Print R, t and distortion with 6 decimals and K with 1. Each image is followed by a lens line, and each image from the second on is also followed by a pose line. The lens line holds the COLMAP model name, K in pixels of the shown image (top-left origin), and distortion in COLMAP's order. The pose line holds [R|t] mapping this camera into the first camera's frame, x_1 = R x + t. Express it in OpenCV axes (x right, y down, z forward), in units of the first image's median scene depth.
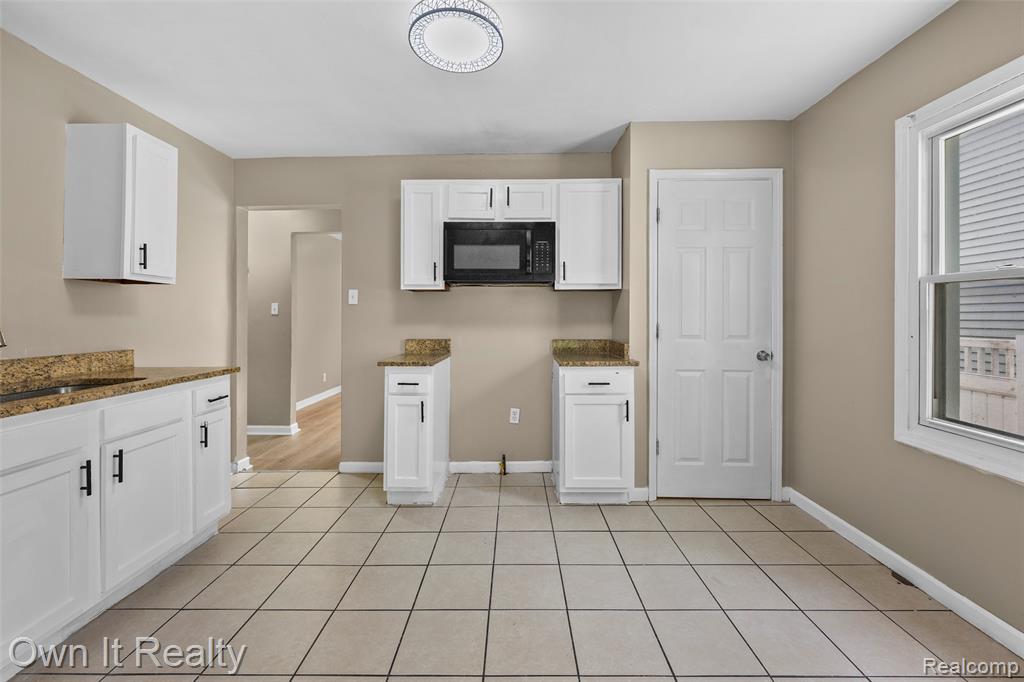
lens RADIAL K [[416.0, 0, 509.4], [0, 416.0, 314.2], [0, 0, 1]] dist [0.000050, 0.000022]
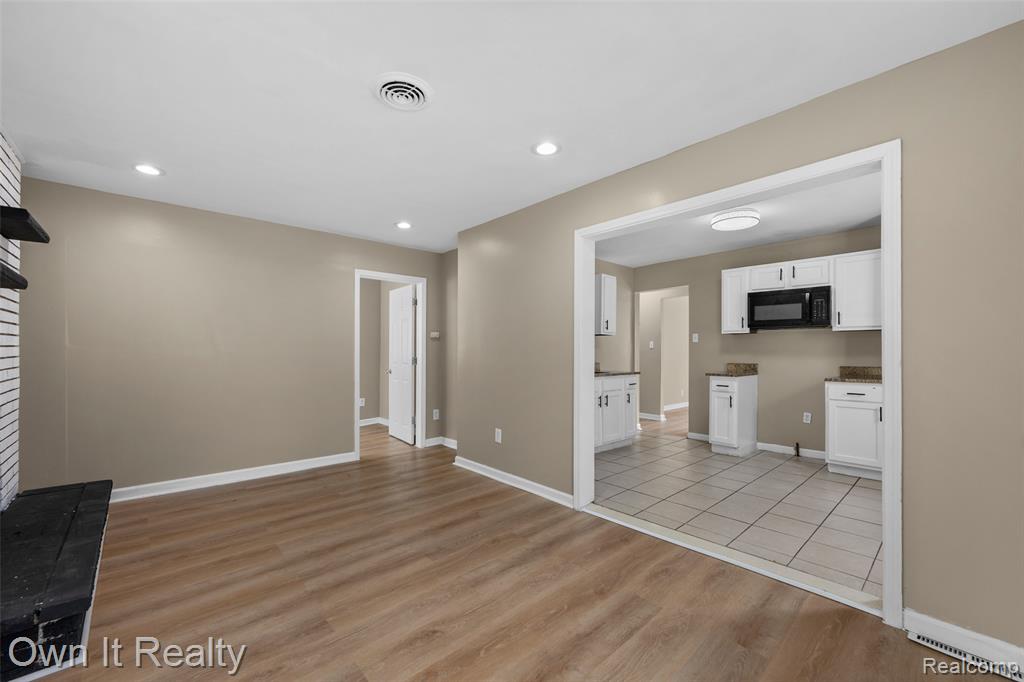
lens RADIAL K [[412.9, 0, 515.6], [0, 412.9, 346.5], [0, 0, 1]] dist [-0.000822, -0.000090]
pose [[0.687721, -0.002778, -0.725970, 0.403972], [-0.000159, 0.999992, -0.003977, 0.001122], [0.725975, 0.002851, 0.687715, -0.818693]]
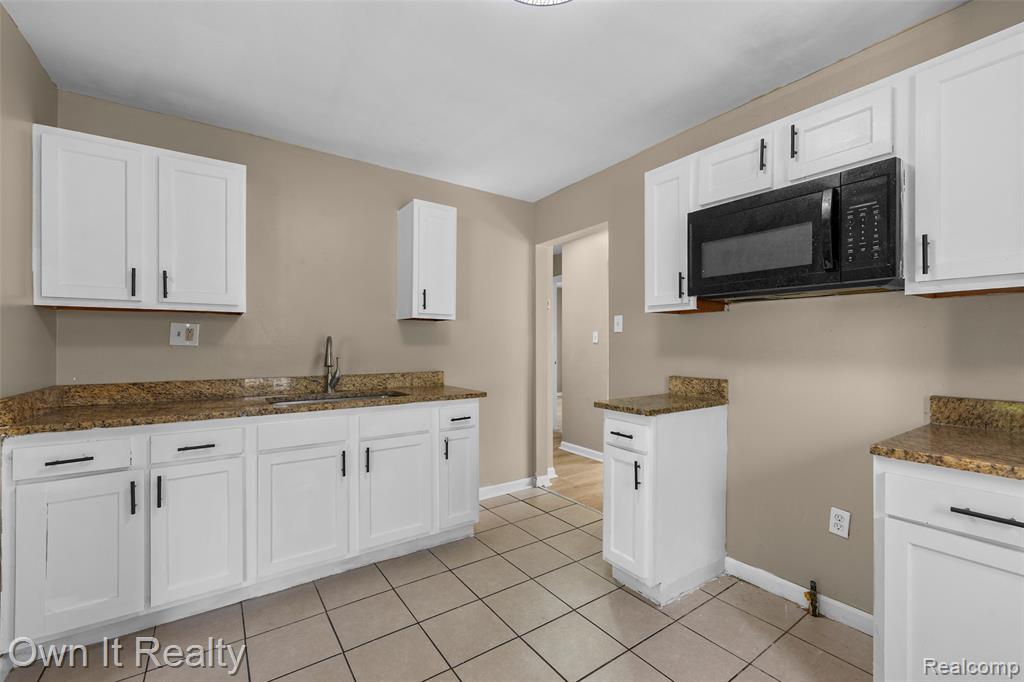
lens RADIAL K [[424.0, 0, 514.5], [0, 424.0, 343.0], [0, 0, 1]] dist [-0.000328, 0.000041]
pose [[0.585358, 0.000893, -0.810774, 0.250984], [0.005322, 0.999974, 0.004943, -0.007554], [0.810757, -0.007208, 0.585338, 0.338250]]
